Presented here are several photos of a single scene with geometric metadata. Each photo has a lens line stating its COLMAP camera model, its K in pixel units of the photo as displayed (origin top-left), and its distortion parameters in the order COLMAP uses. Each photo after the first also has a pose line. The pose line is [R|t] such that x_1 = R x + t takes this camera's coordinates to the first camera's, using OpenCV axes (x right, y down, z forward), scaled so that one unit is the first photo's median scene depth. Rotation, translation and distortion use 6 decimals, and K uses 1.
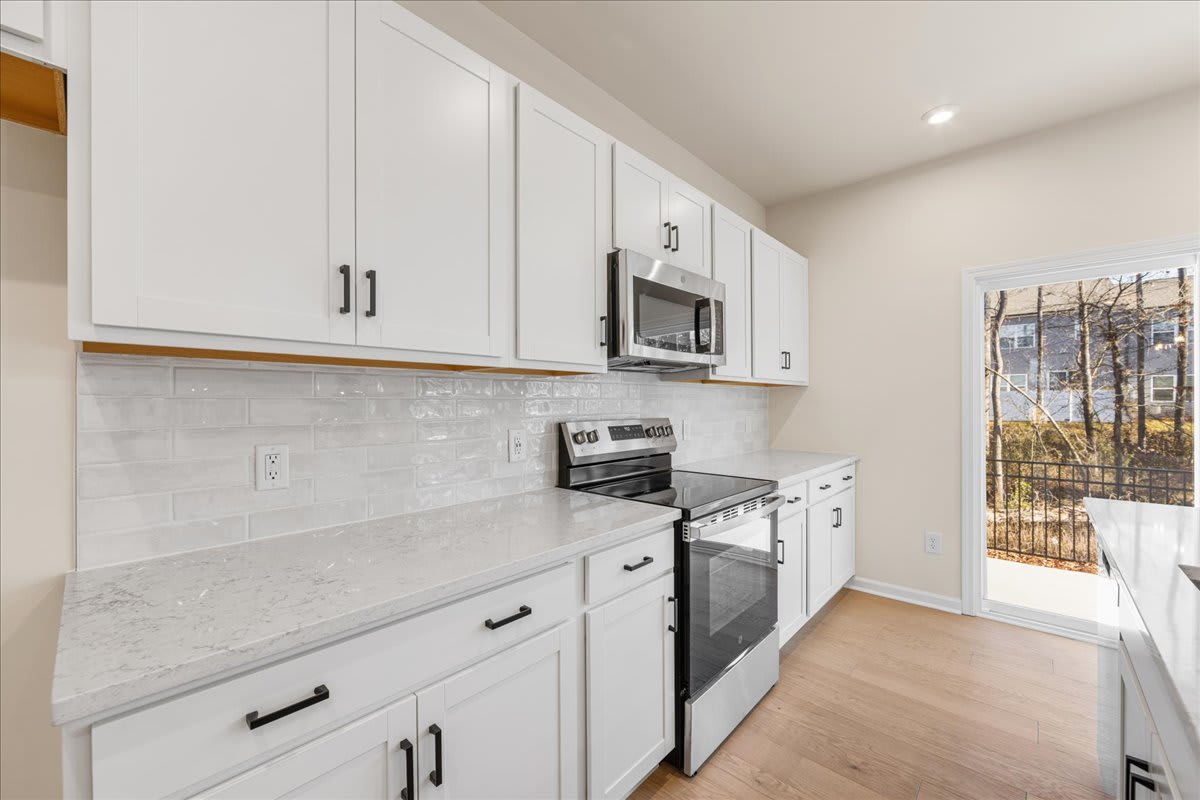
lens RADIAL K [[470.0, 0, 596.6], [0, 470.0, 403.1], [0, 0, 1]] dist [-0.003391, 0.000292]
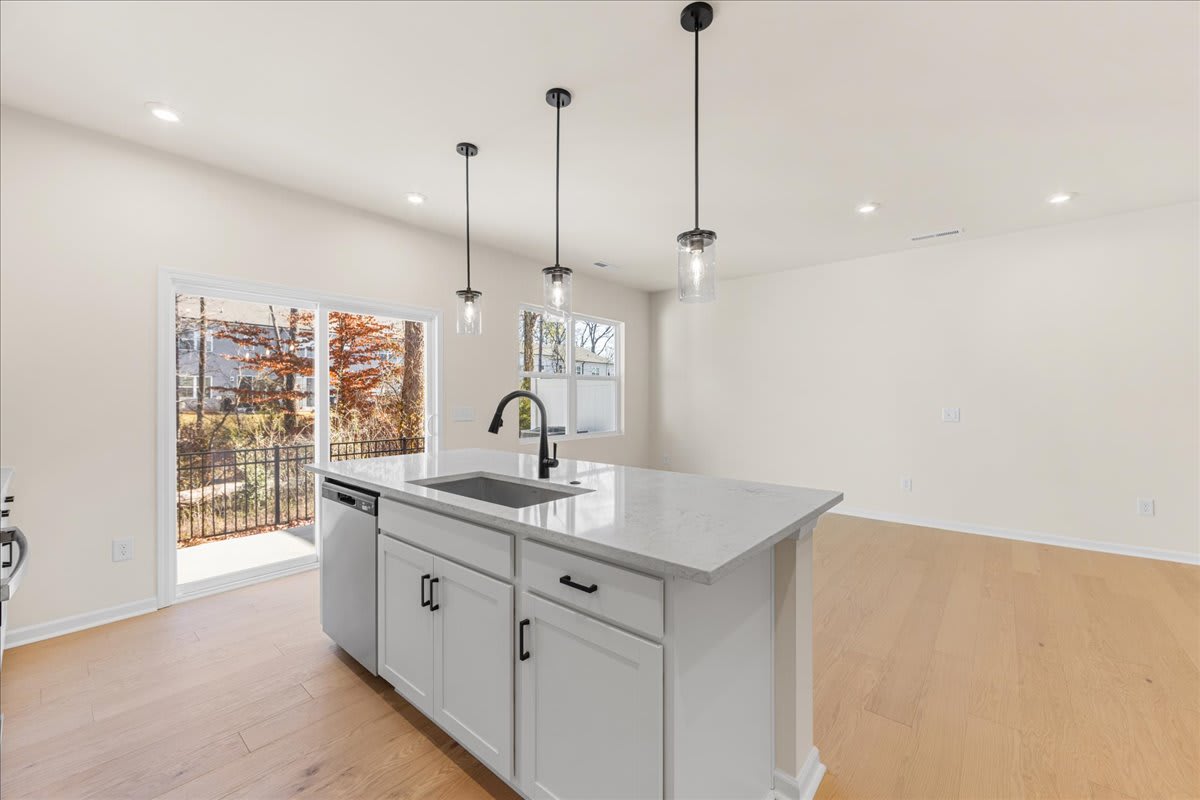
lens RADIAL K [[470.0, 0, 604.4], [0, 470.0, 405.4], [0, 0, 1]] dist [-0.003391, 0.000292]
pose [[-0.054978, -0.010577, 0.998432, -0.269698], [-0.002910, 0.999941, 0.010433, -0.000365], [-0.998483, -0.002332, -0.055005, 0.101916]]
